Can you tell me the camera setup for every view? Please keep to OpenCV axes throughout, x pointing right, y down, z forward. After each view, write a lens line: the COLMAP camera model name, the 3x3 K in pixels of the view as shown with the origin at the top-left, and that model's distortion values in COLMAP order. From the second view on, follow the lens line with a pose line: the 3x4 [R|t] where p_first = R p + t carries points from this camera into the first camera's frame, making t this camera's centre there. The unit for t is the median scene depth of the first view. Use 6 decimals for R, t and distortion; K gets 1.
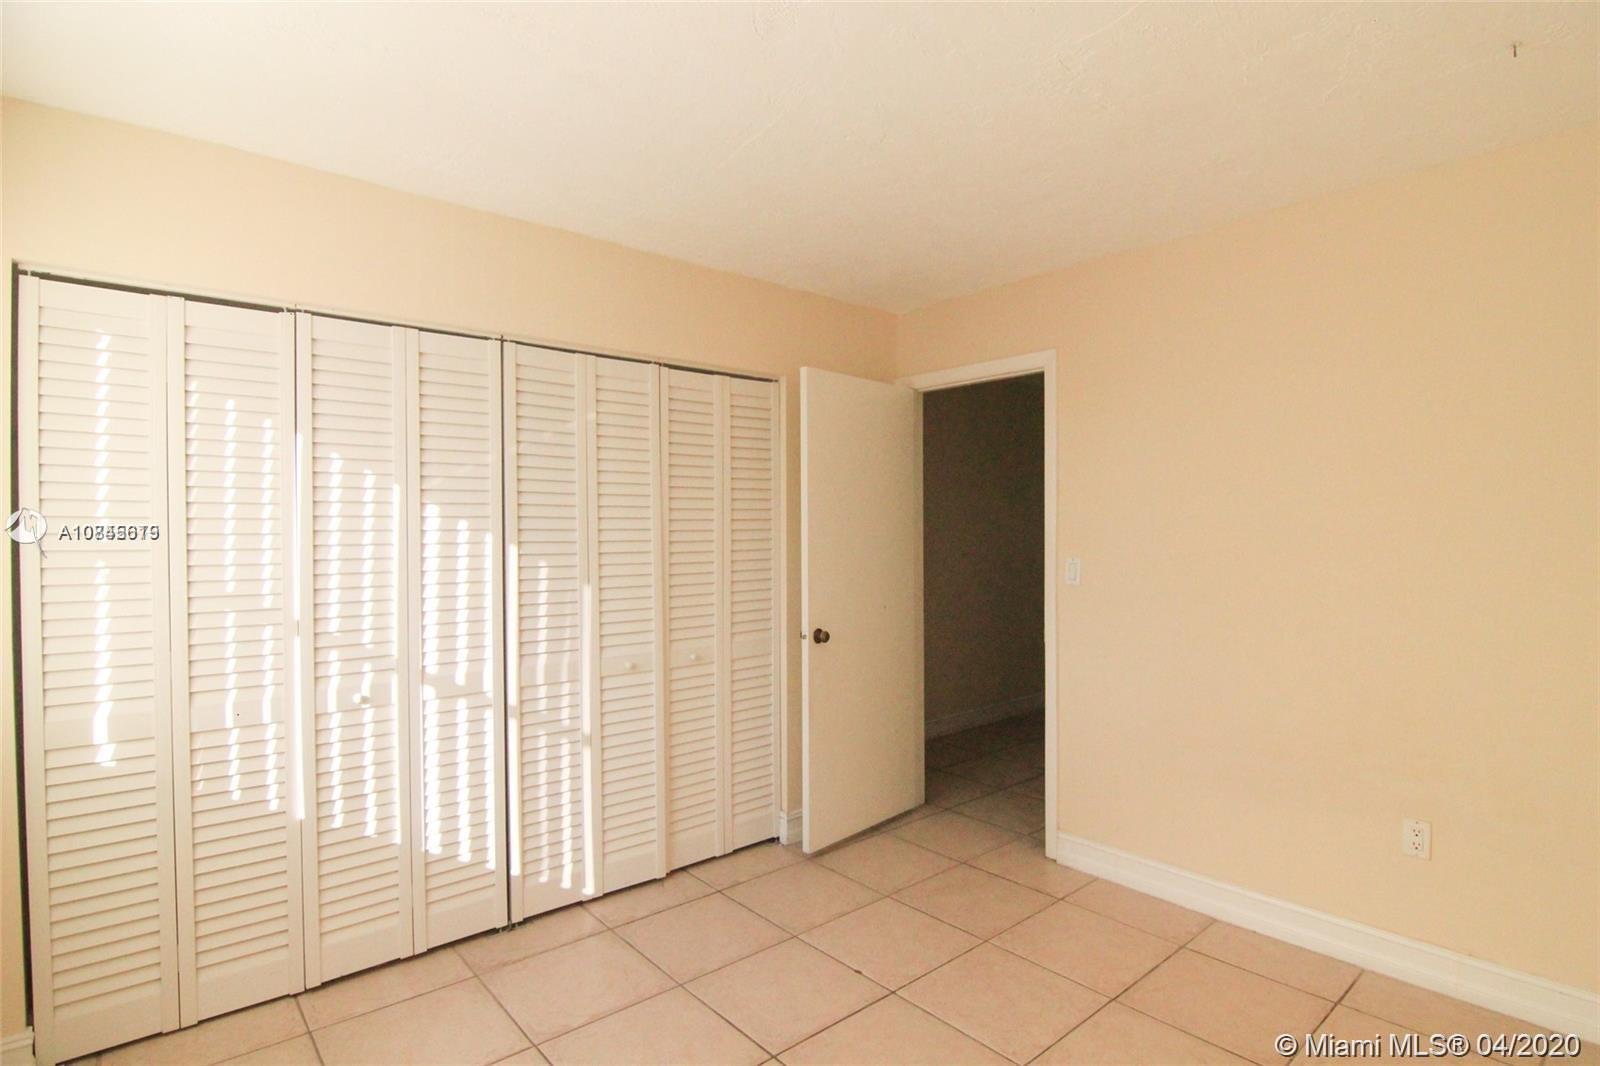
lens RADIAL K [[813.8, 0, 802.5], [0, 813.8, 544.2], [0, 0, 1]] dist [-0.008114, -0.010050]
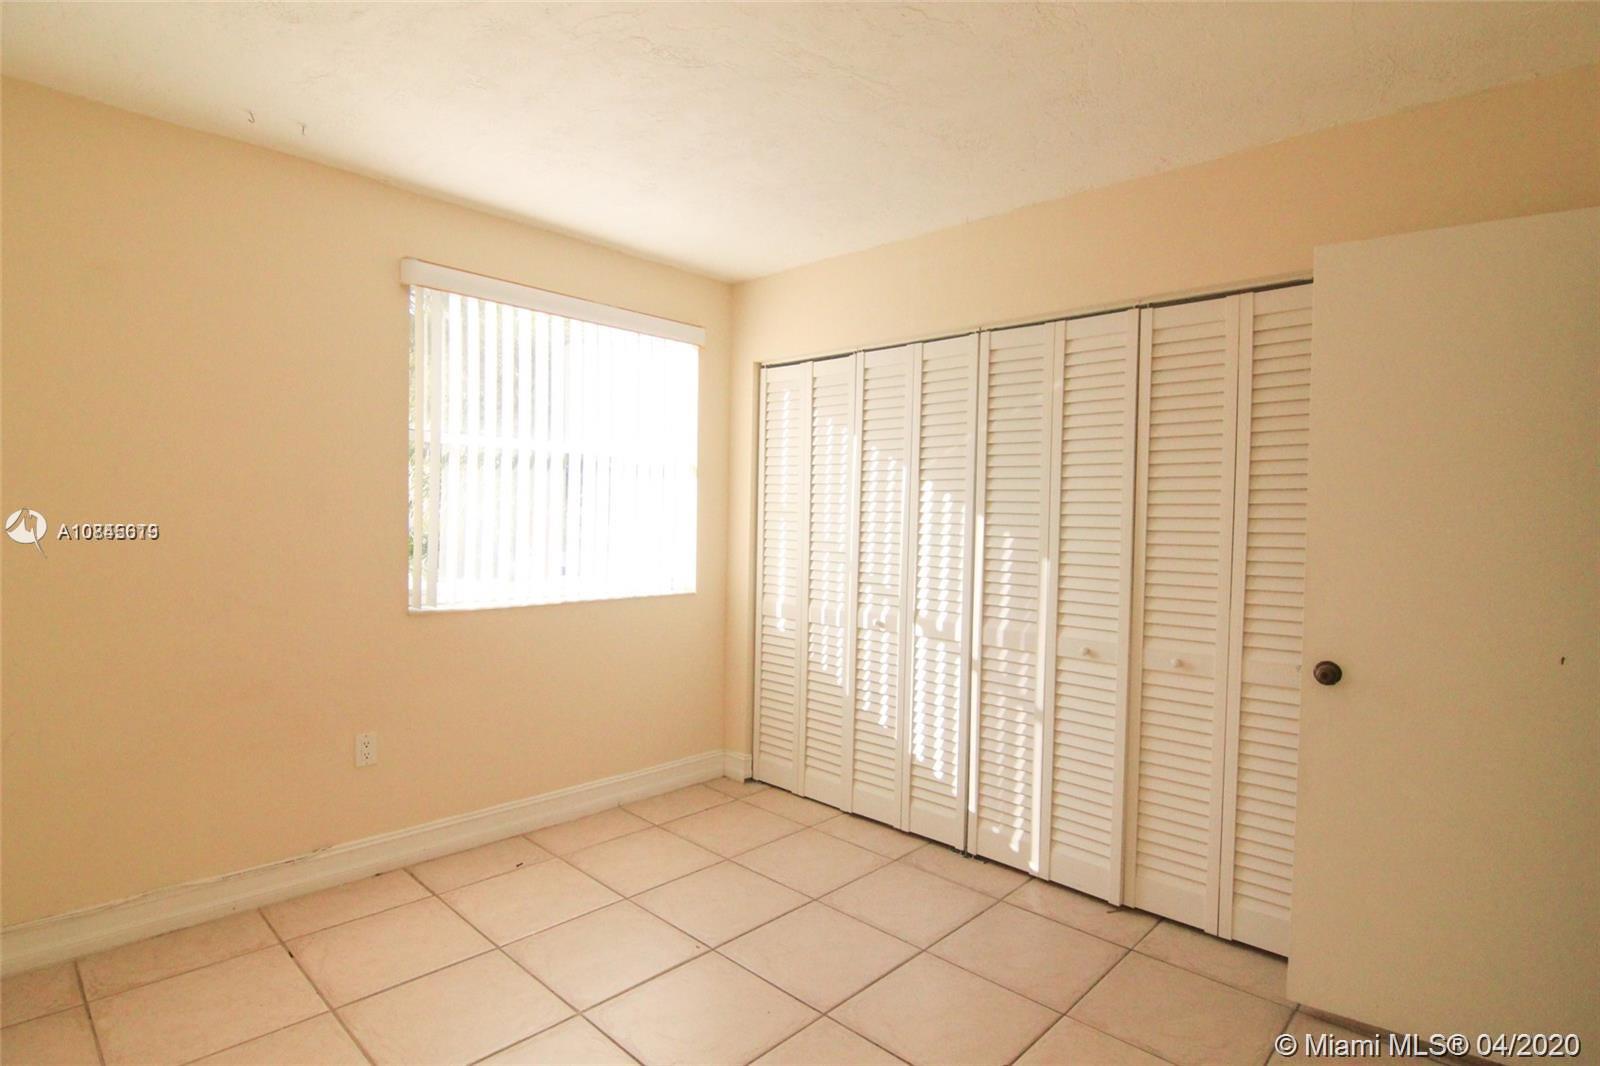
lens RADIAL K [[813.8, 0, 812.4], [0, 813.8, 530.4], [0, 0, 1]] dist [-0.008114, -0.010050]
pose [[0.105748, 0.034957, -0.993778, 0.745809], [-0.028398, 0.999080, 0.032121, -0.008053], [0.993987, 0.024825, 0.106643, 0.675942]]
